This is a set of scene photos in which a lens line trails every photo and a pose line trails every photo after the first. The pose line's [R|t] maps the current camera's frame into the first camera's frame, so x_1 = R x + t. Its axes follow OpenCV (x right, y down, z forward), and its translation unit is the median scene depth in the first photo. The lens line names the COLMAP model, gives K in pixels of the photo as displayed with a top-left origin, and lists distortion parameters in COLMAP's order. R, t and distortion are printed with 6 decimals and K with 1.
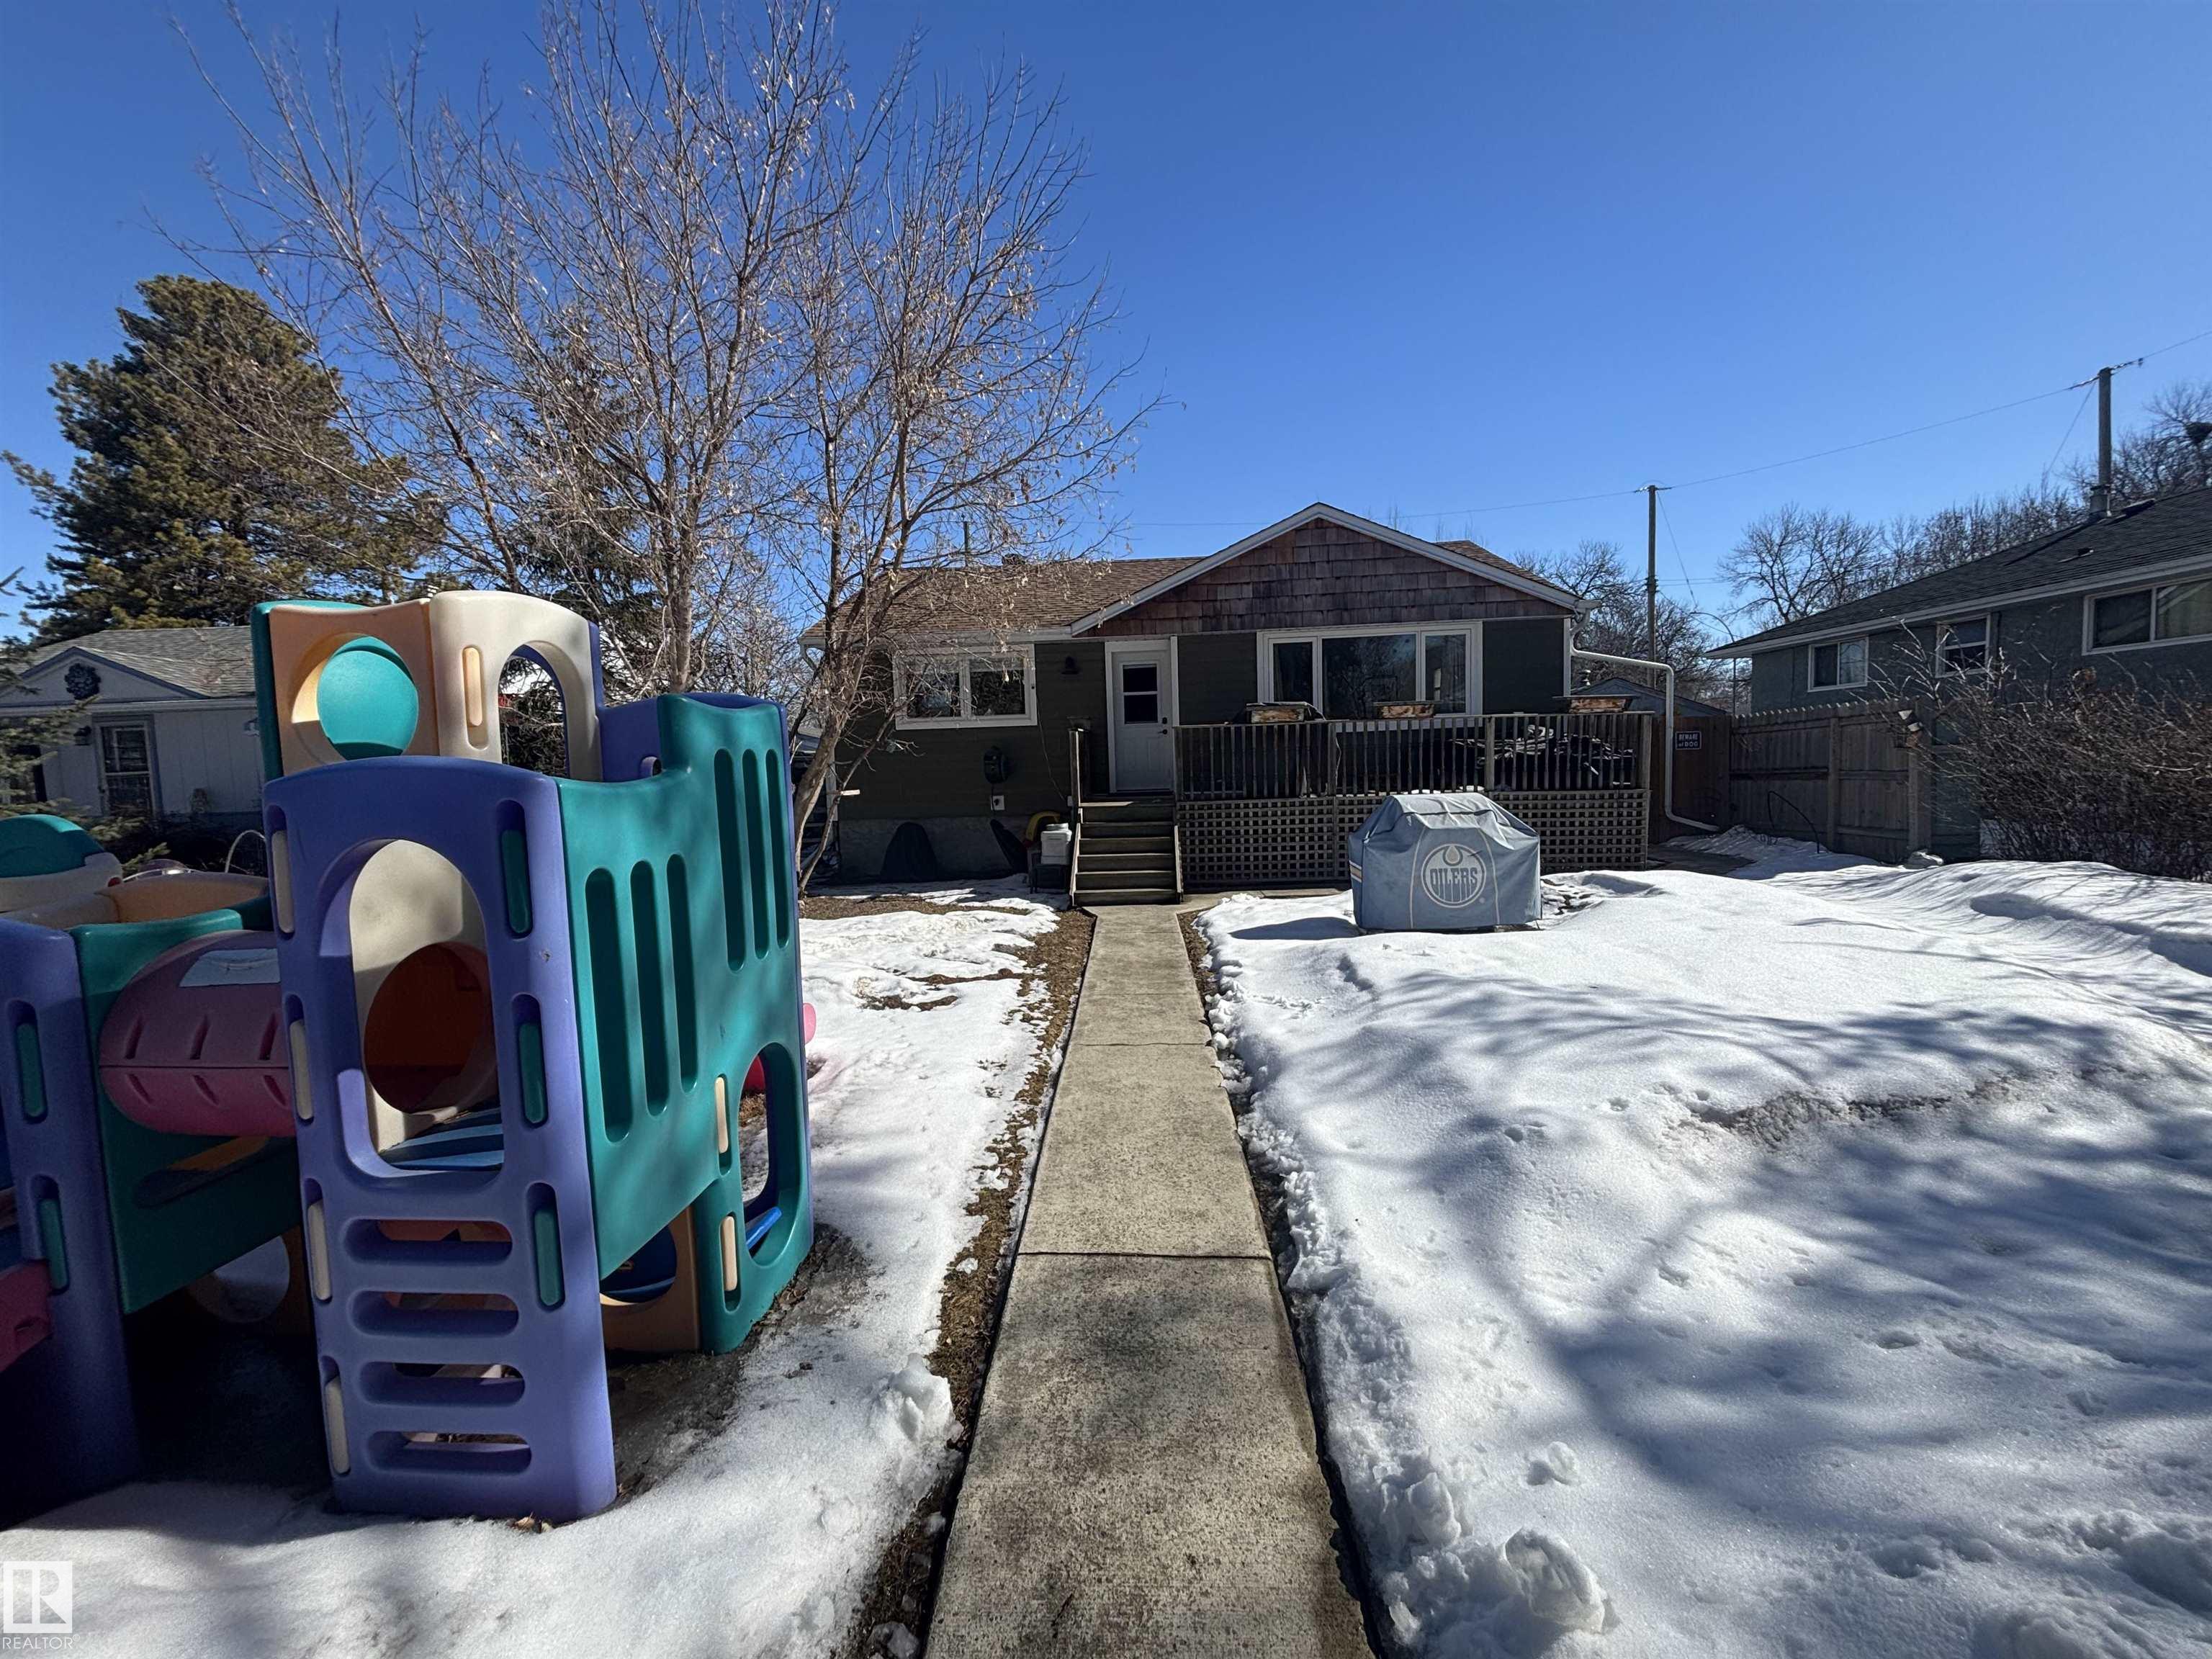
lens RADIAL K [[881.9, 0, 1086.5], [0, 881.9, 839.3], [0, 0, 1]] dist [-0.002801, 0.000441]
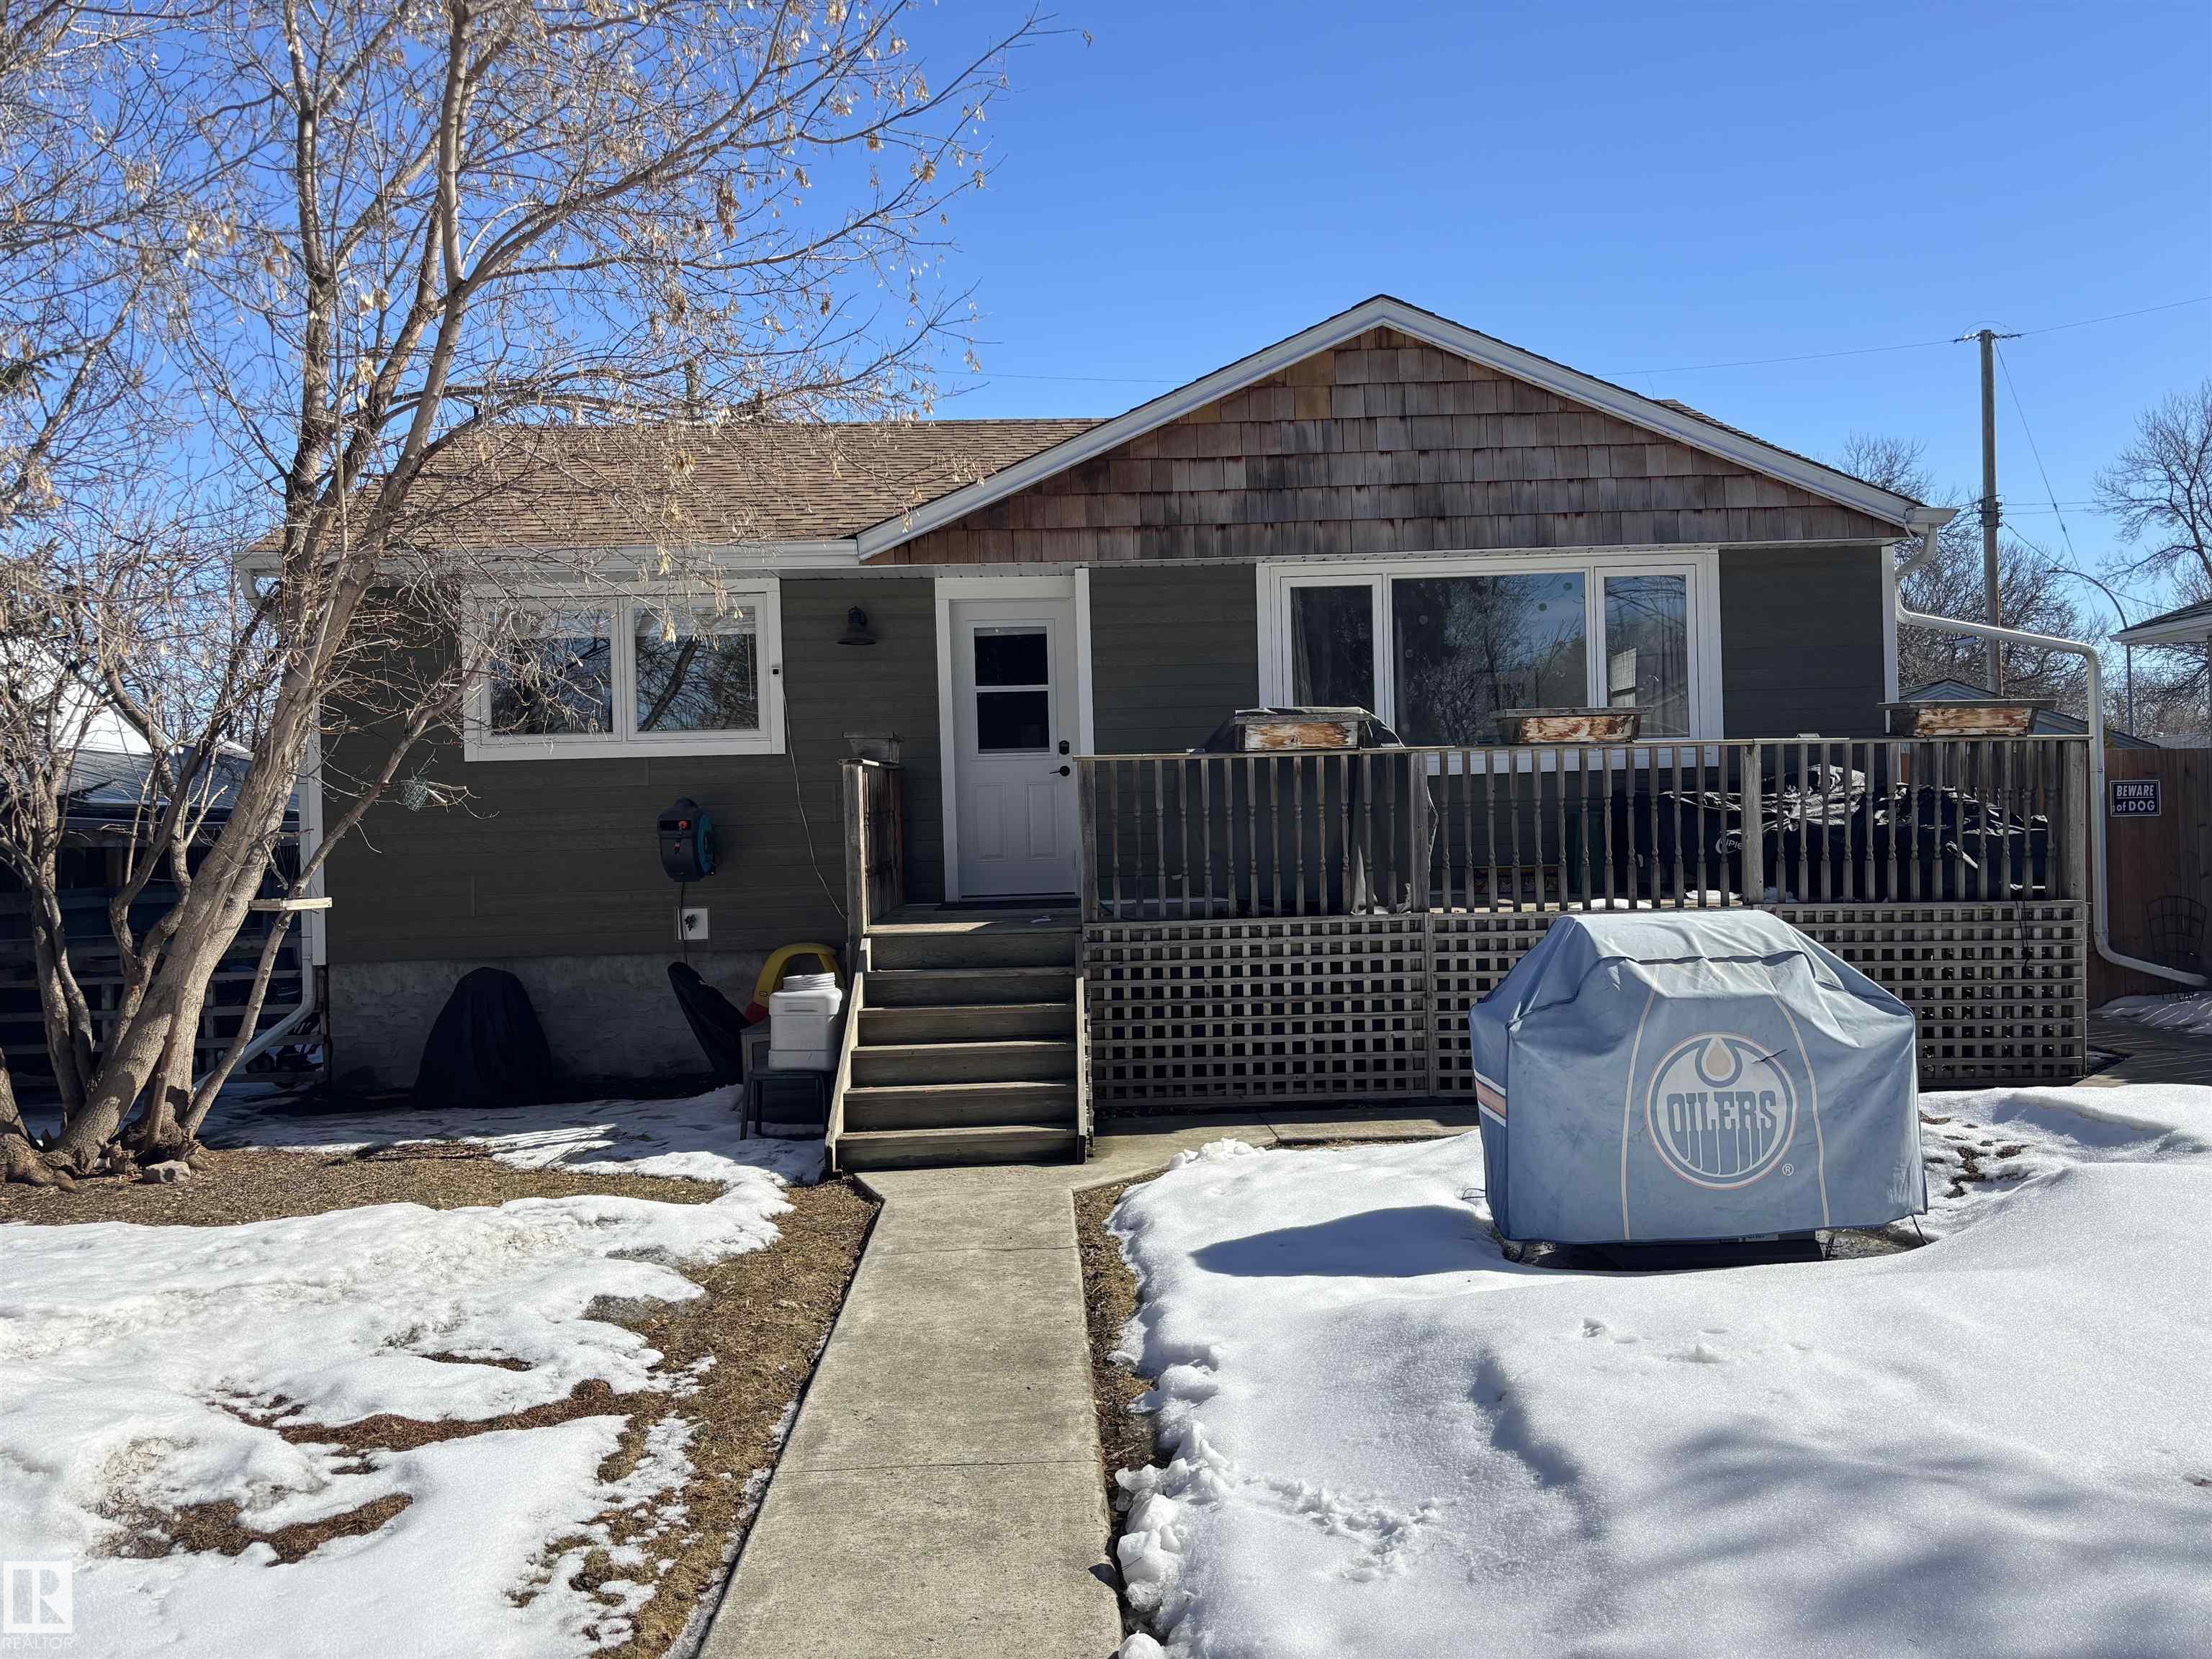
lens RADIAL K [[1659.5, 0, 1117.3], [0, 1659.5, 844.0], [0, 0, 1]] dist [0.041135, -0.016820]
pose [[0.994884, 0.006040, 0.100843, 0.035420], [0.002359, 0.996551, -0.082954, -0.013249], [-0.100997, 0.082768, 0.991438, 0.160830]]
